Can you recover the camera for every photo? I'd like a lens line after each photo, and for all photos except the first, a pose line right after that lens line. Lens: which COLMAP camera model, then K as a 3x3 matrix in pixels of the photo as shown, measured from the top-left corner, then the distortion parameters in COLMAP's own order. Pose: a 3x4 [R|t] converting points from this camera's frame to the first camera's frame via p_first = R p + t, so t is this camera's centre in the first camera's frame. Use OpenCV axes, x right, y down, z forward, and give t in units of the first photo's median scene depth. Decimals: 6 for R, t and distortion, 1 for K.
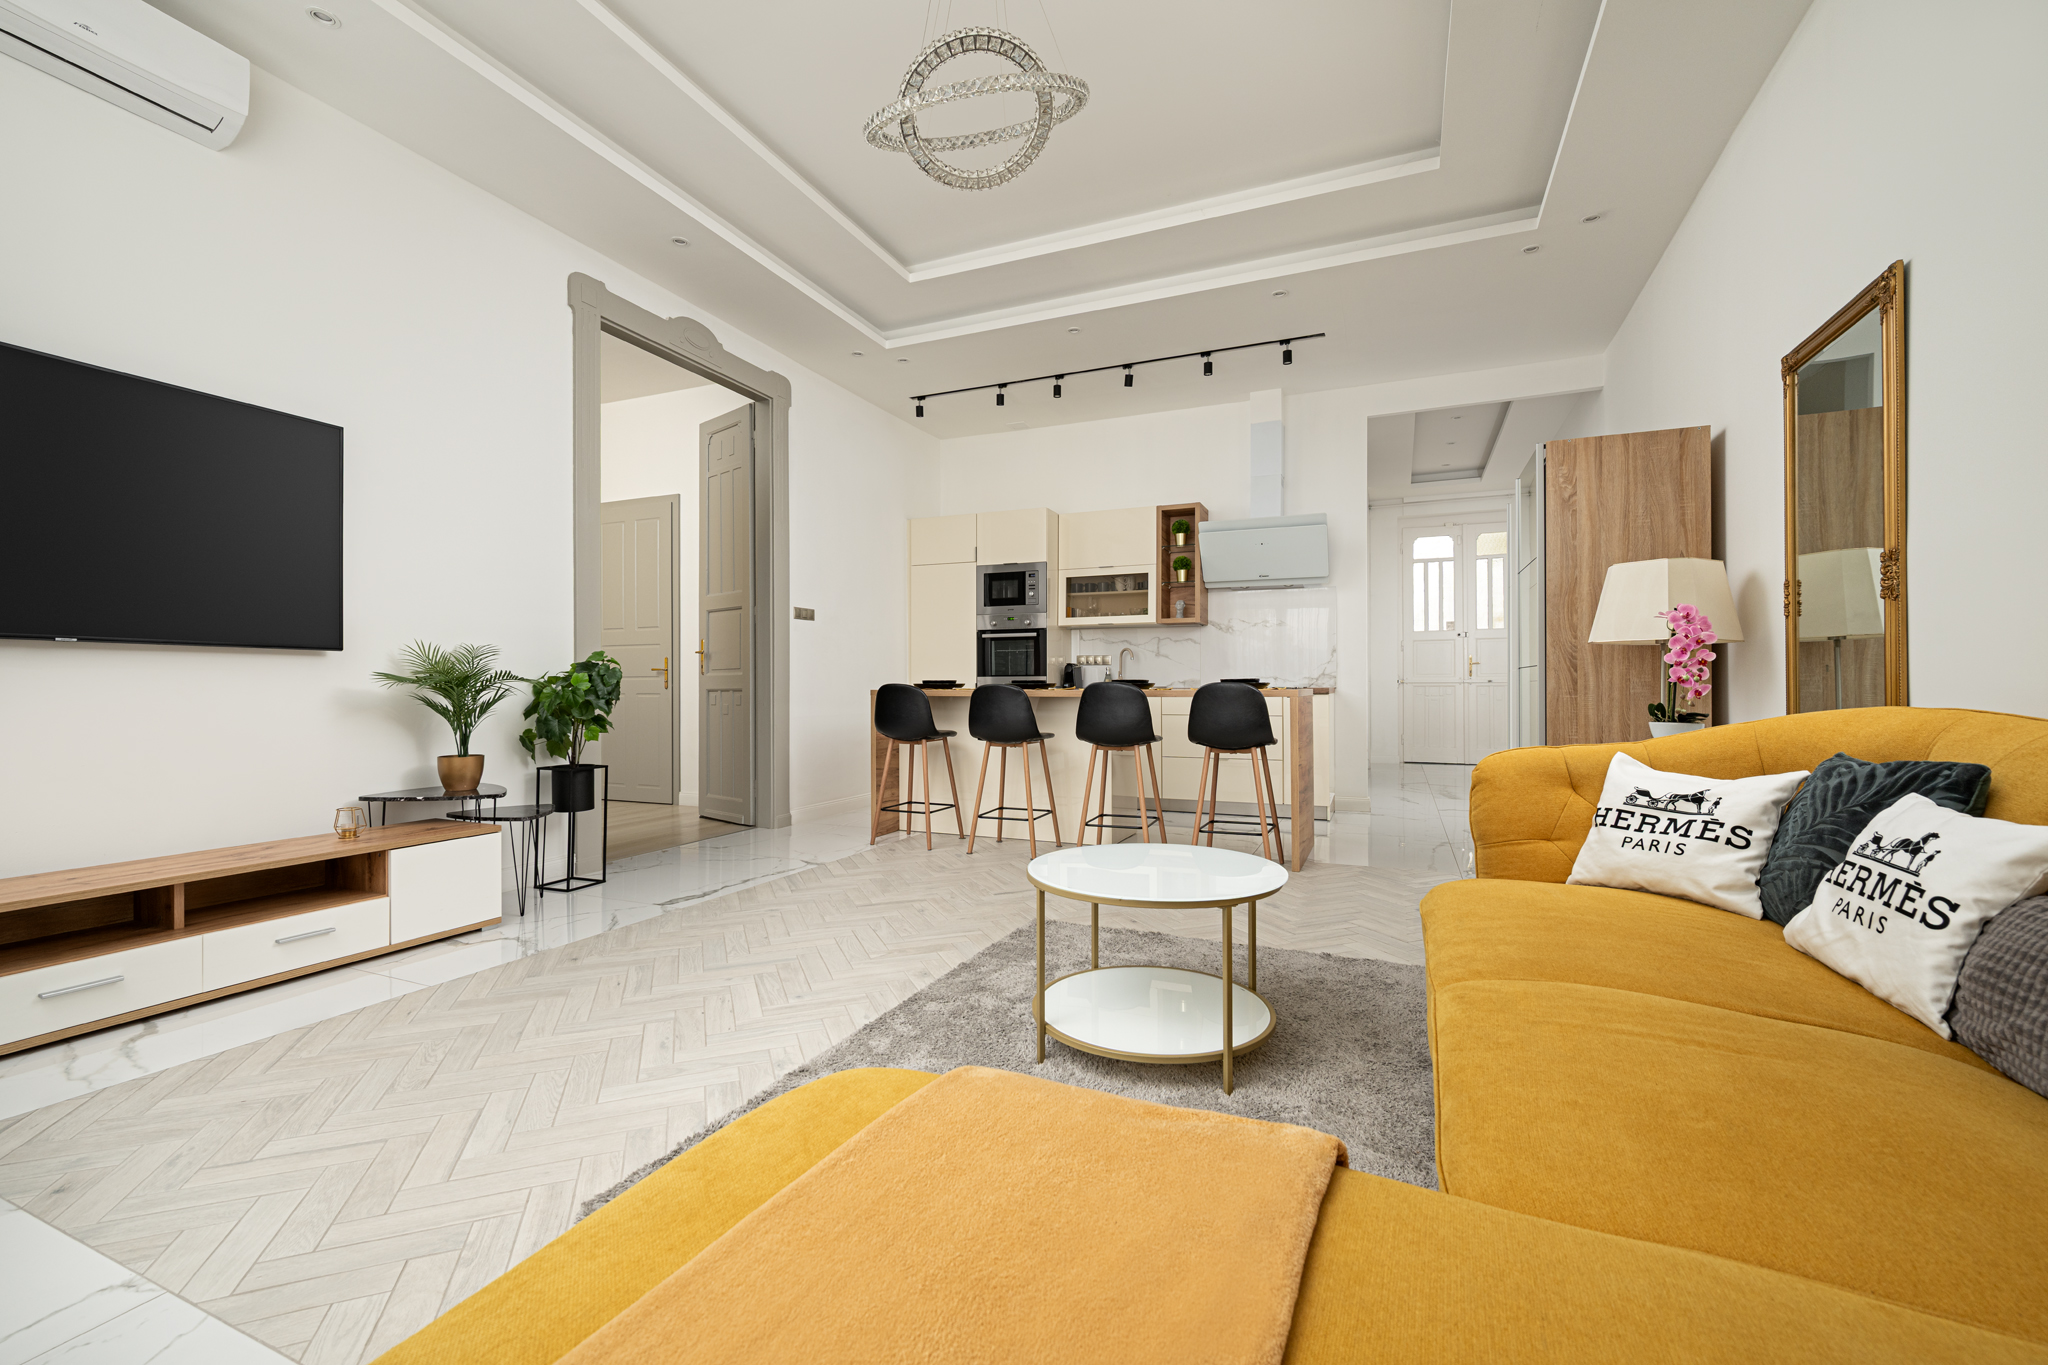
lens RADIAL K [[882.5, 0, 1025.6], [0, 882.5, 698.7], [0, 0, 1]] dist [-0.000215, -0.000116]
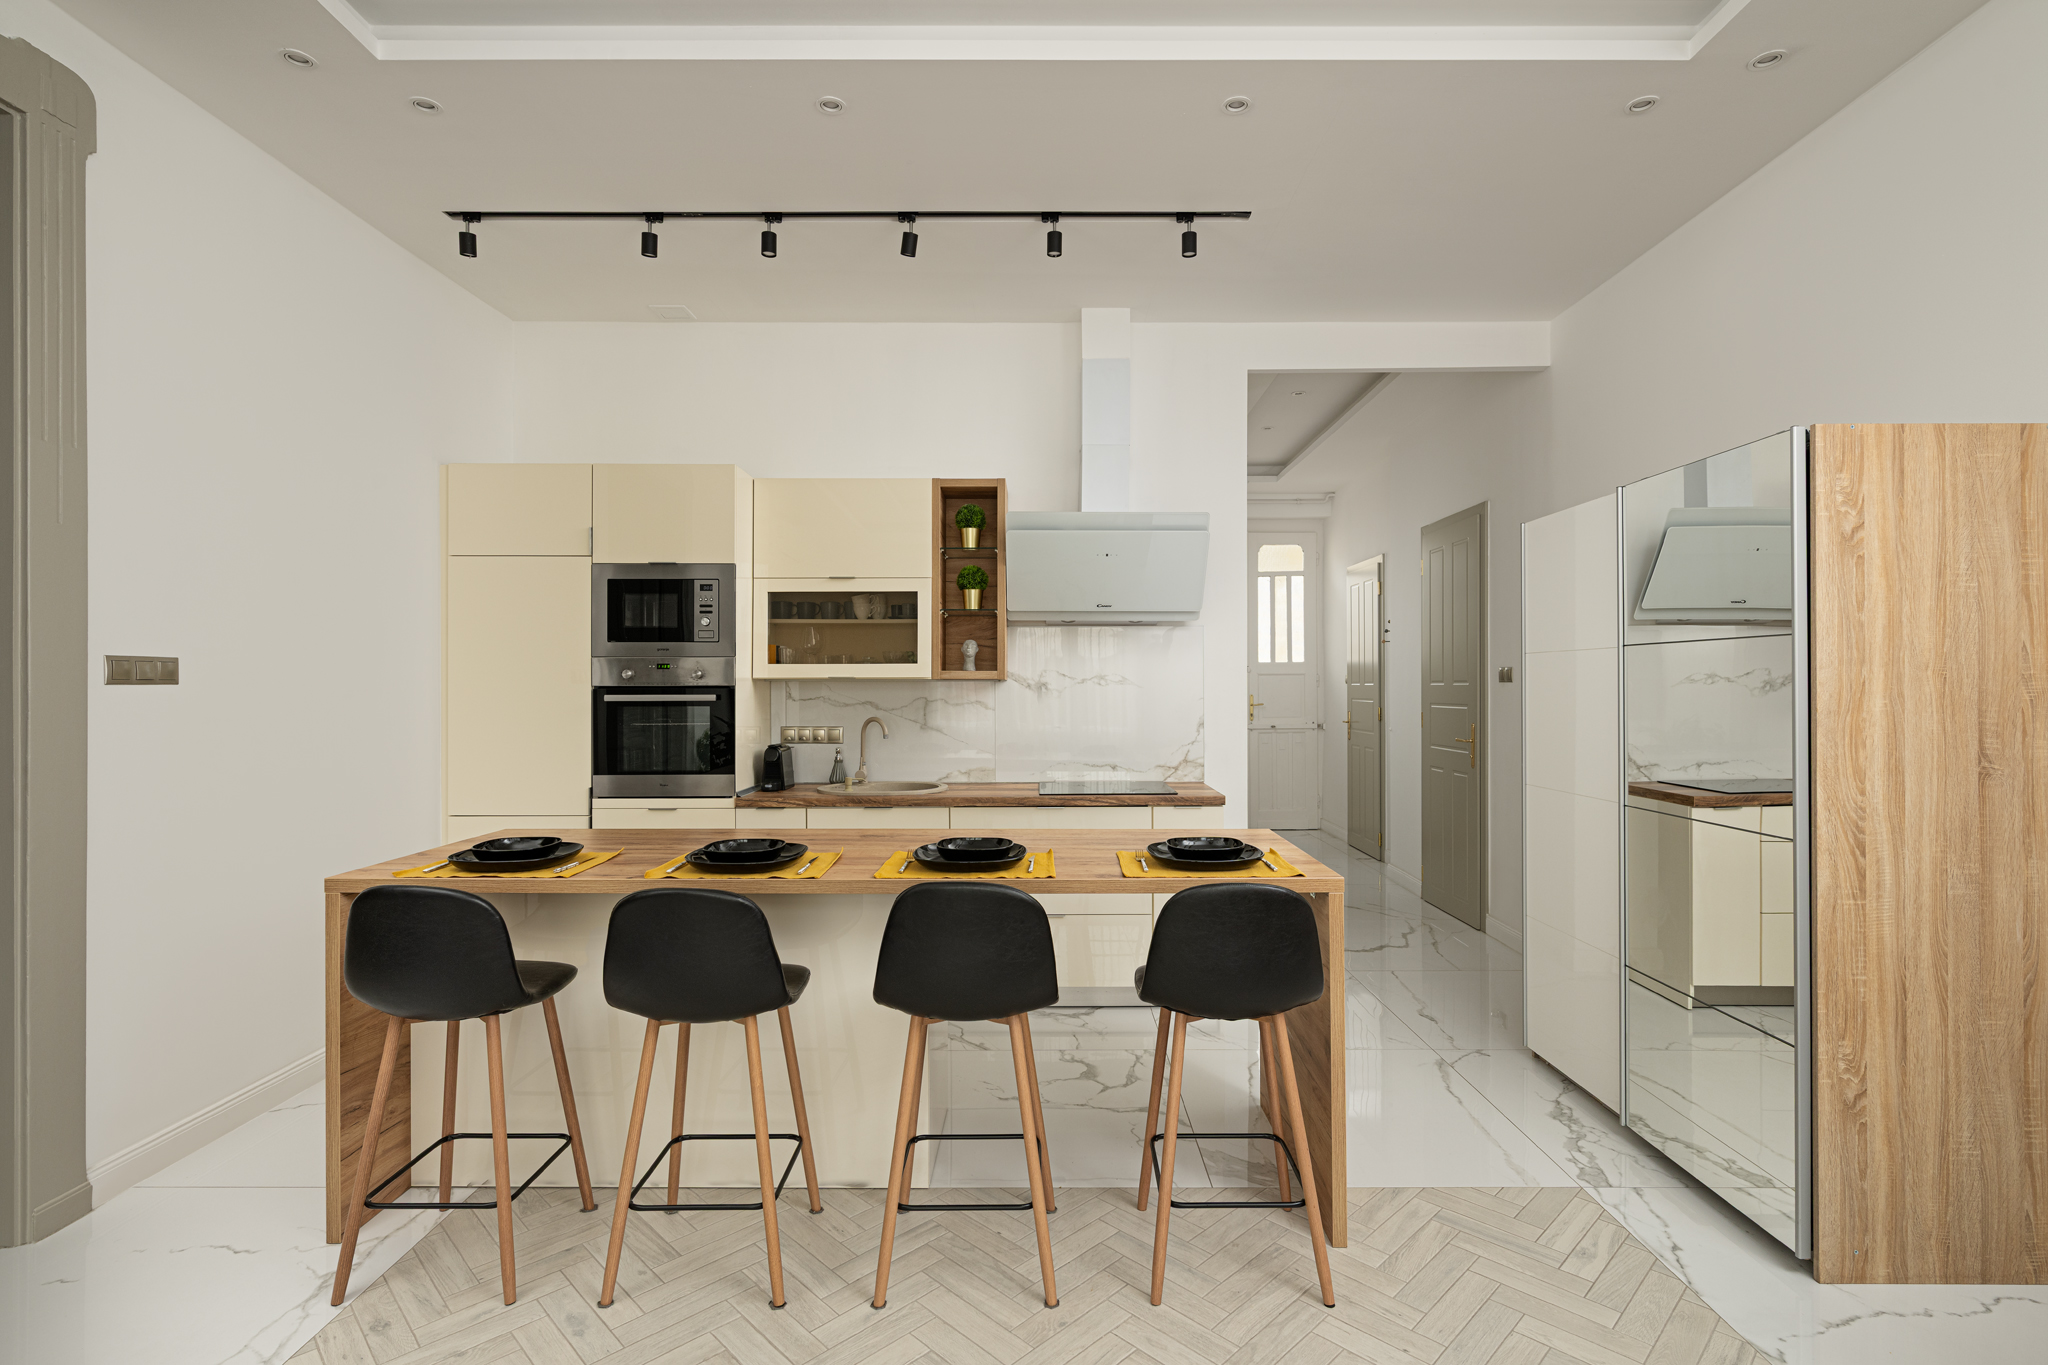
lens RADIAL K [[984.2, 0, 1037.0], [0, 984.2, 685.9], [0, 0, 1]] dist [-0.000778, 0.000705]
pose [[0.919109, 0.001206, 0.394001, -0.046442], [0.001888, 0.999970, -0.007465, -0.079659], [-0.393998, 0.007605, 0.919080, 0.393306]]
